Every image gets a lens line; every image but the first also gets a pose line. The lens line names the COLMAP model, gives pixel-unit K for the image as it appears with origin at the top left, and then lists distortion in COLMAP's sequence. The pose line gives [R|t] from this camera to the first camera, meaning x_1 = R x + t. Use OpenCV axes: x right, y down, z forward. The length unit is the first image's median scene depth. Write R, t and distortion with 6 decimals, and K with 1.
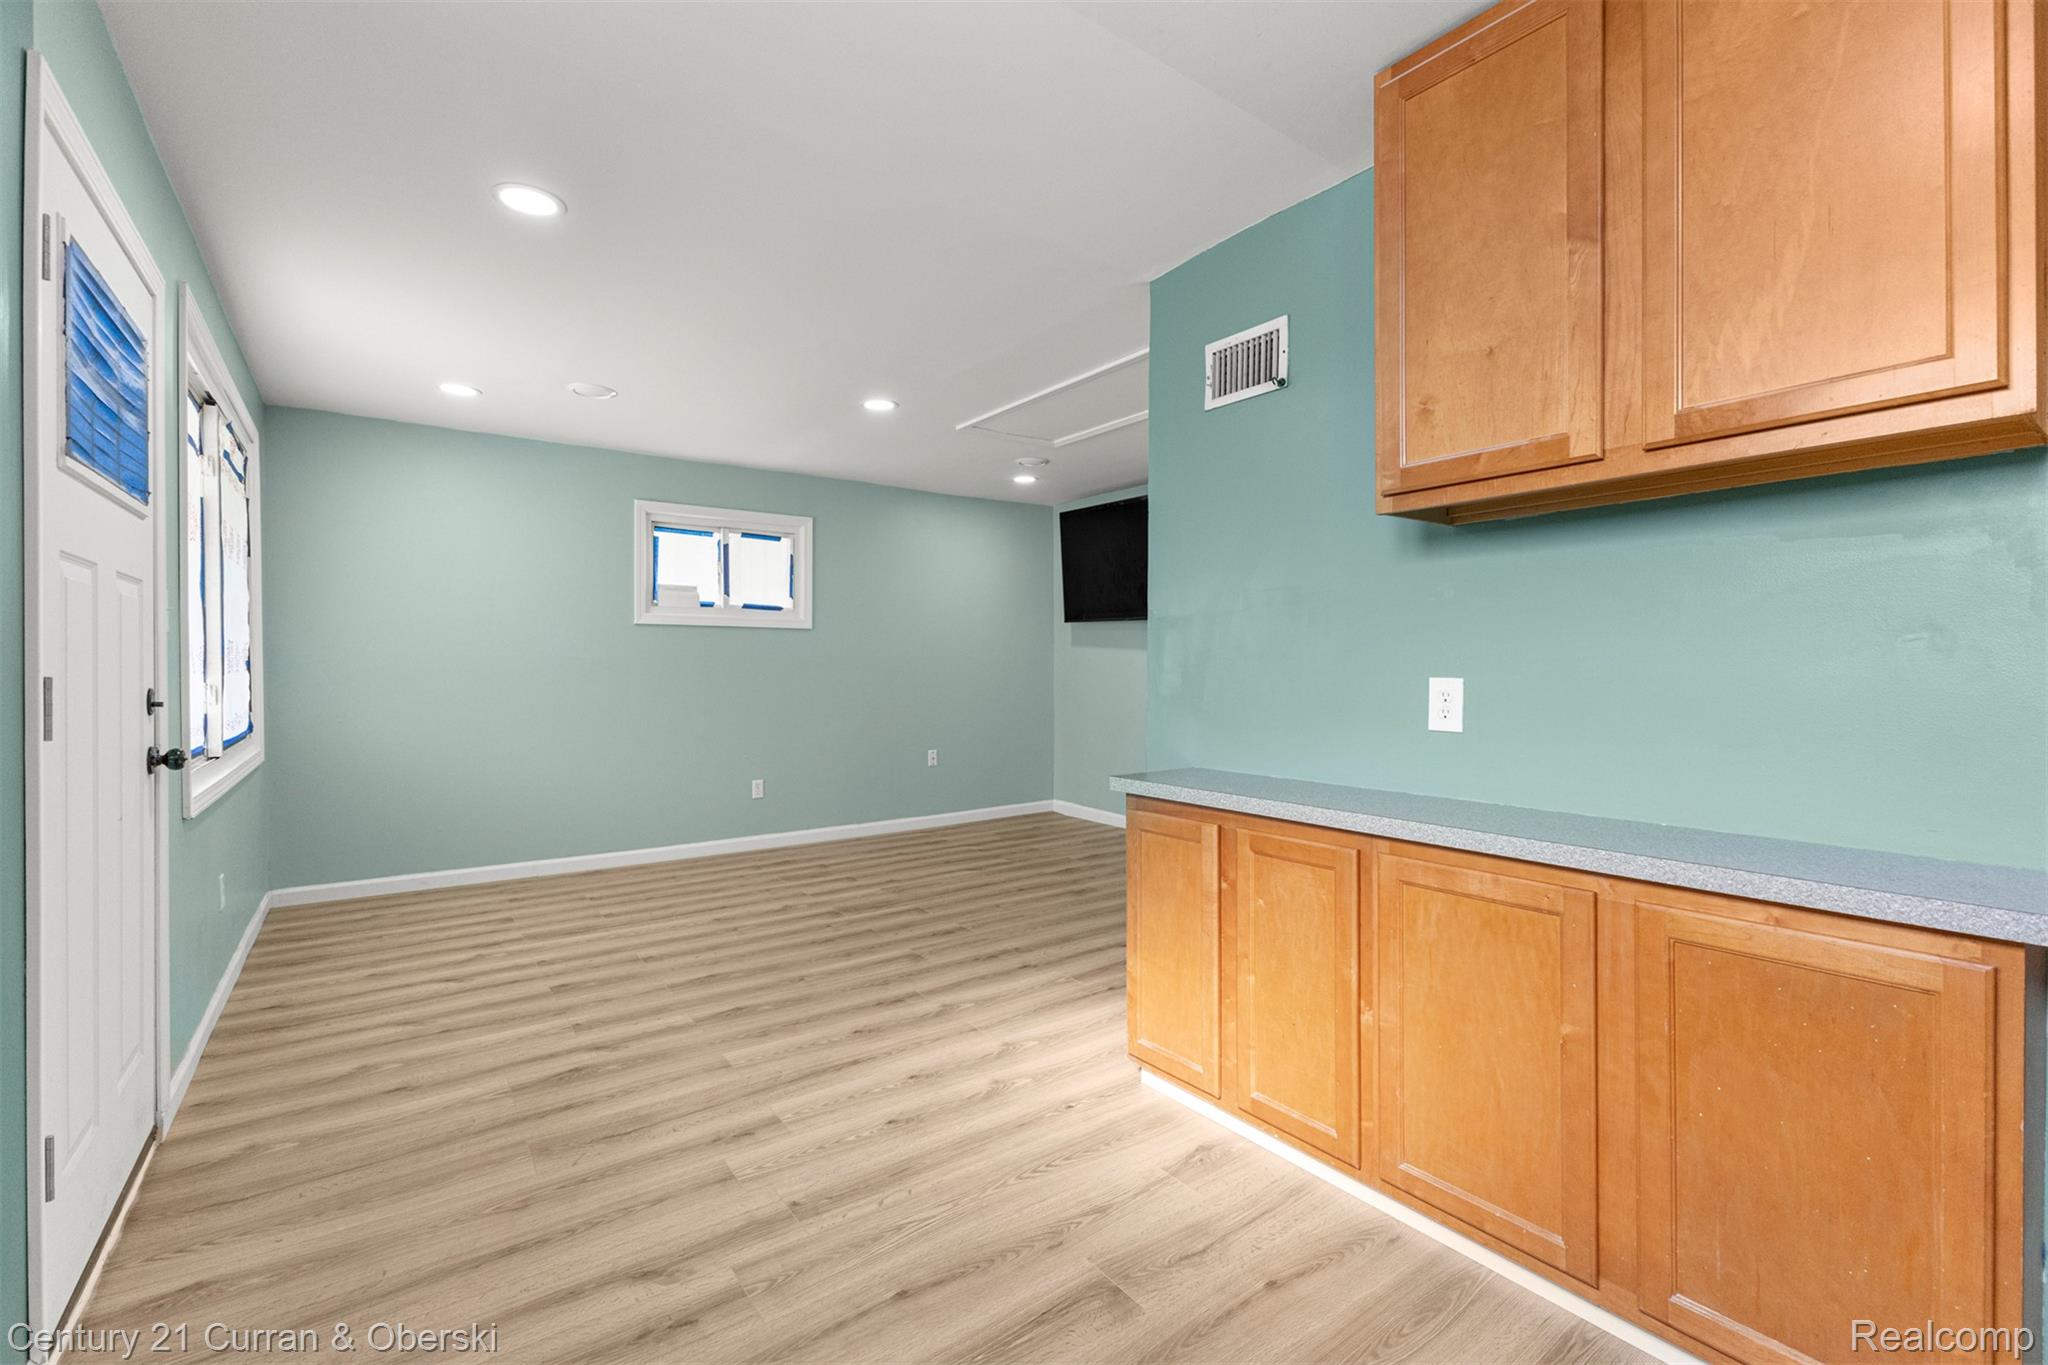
lens RADIAL K [[886.5, 0, 1020.3], [0, 886.5, 678.0], [0, 0, 1]] dist [0.008595, 0.000119]
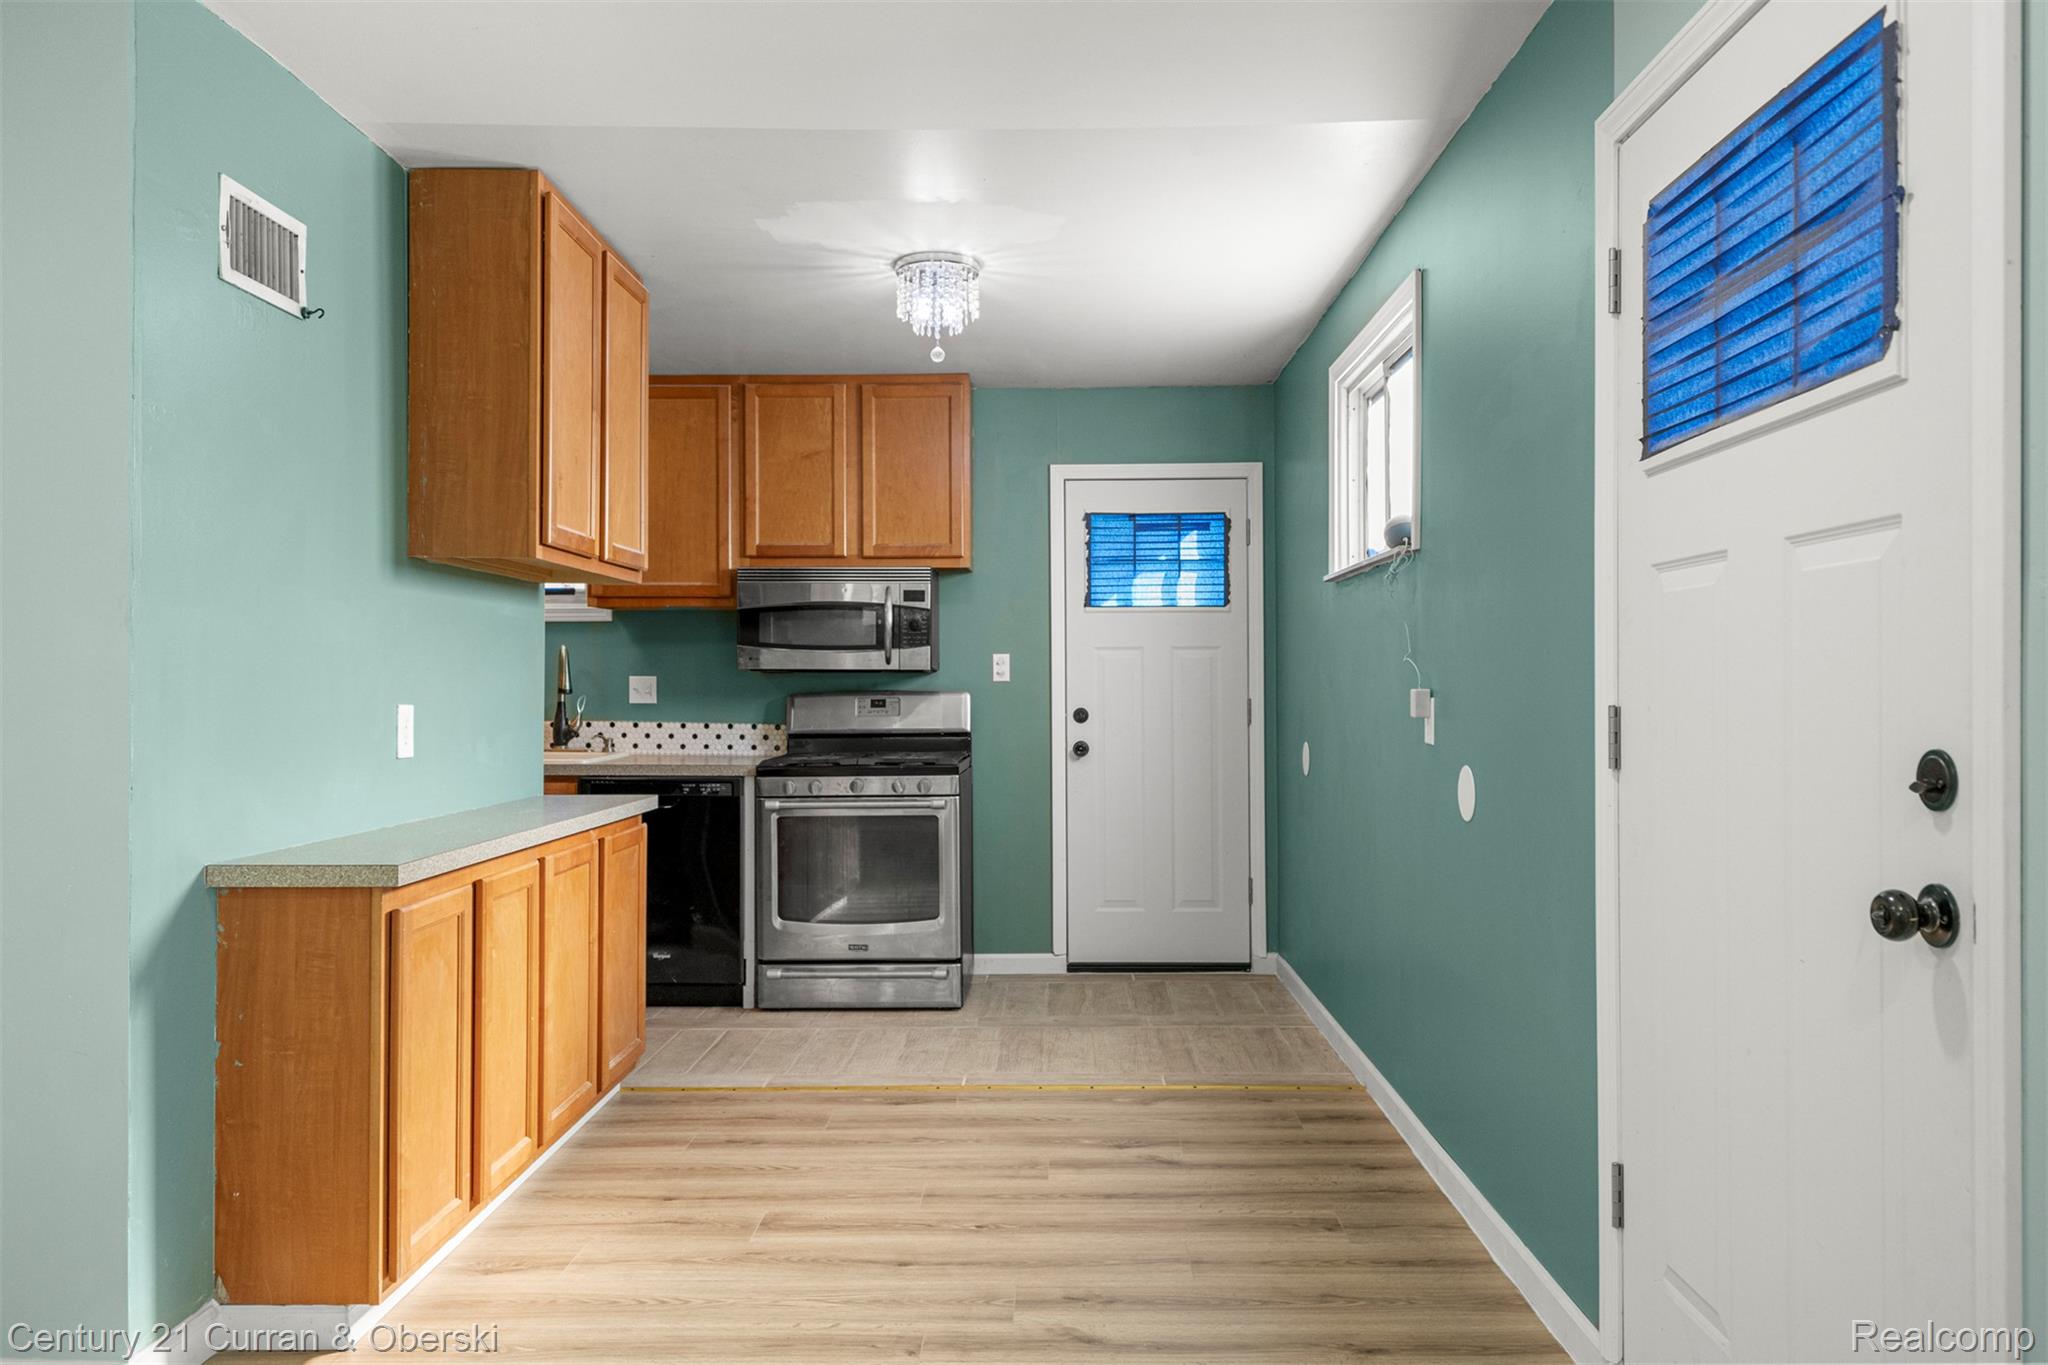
lens RADIAL K [[1432.5, 0, 1023.2], [0, 1432.5, 687.9], [0, 0, 1]] dist [0.023706, -0.005625]
pose [[-0.796015, 0.000715, 0.605276, -0.625992], [0.007912, 0.999926, 0.009223, -0.016812], [-0.605225, 0.012131, -0.795962, 1.092483]]
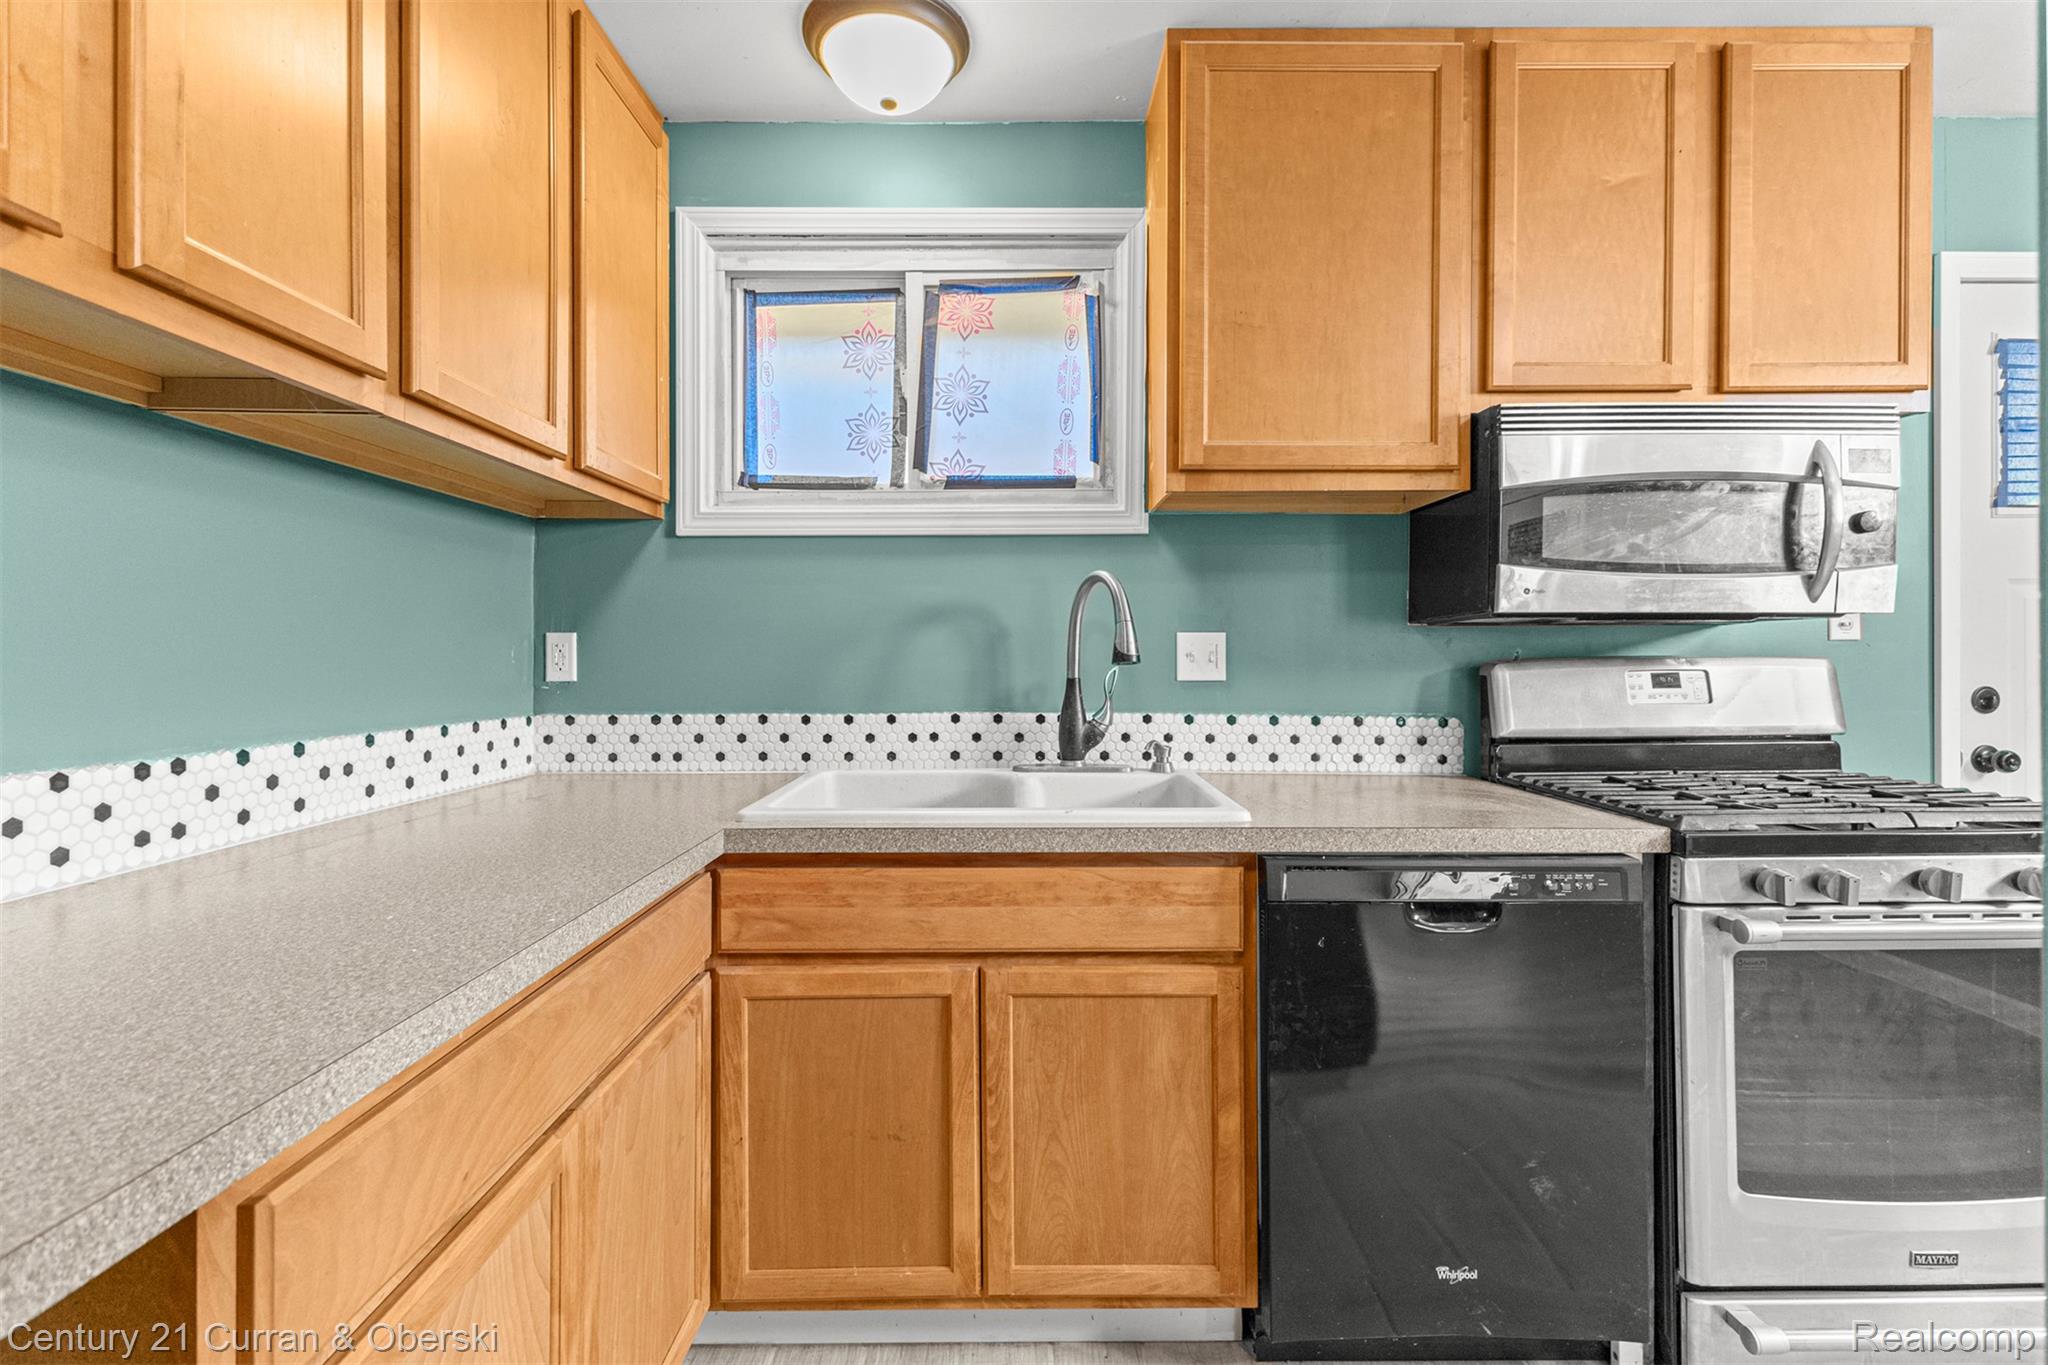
lens RADIAL K [[888.4, 0, 1026.7], [0, 888.4, 661.4], [0, 0, 1]] dist [0.014364, 0.000071]
pose [[-0.817106, 0.000701, 0.576486, 0.510046], [0.009803, 0.999872, 0.012679, -0.007903], [-0.576403, 0.016011, -0.817008, 0.565575]]
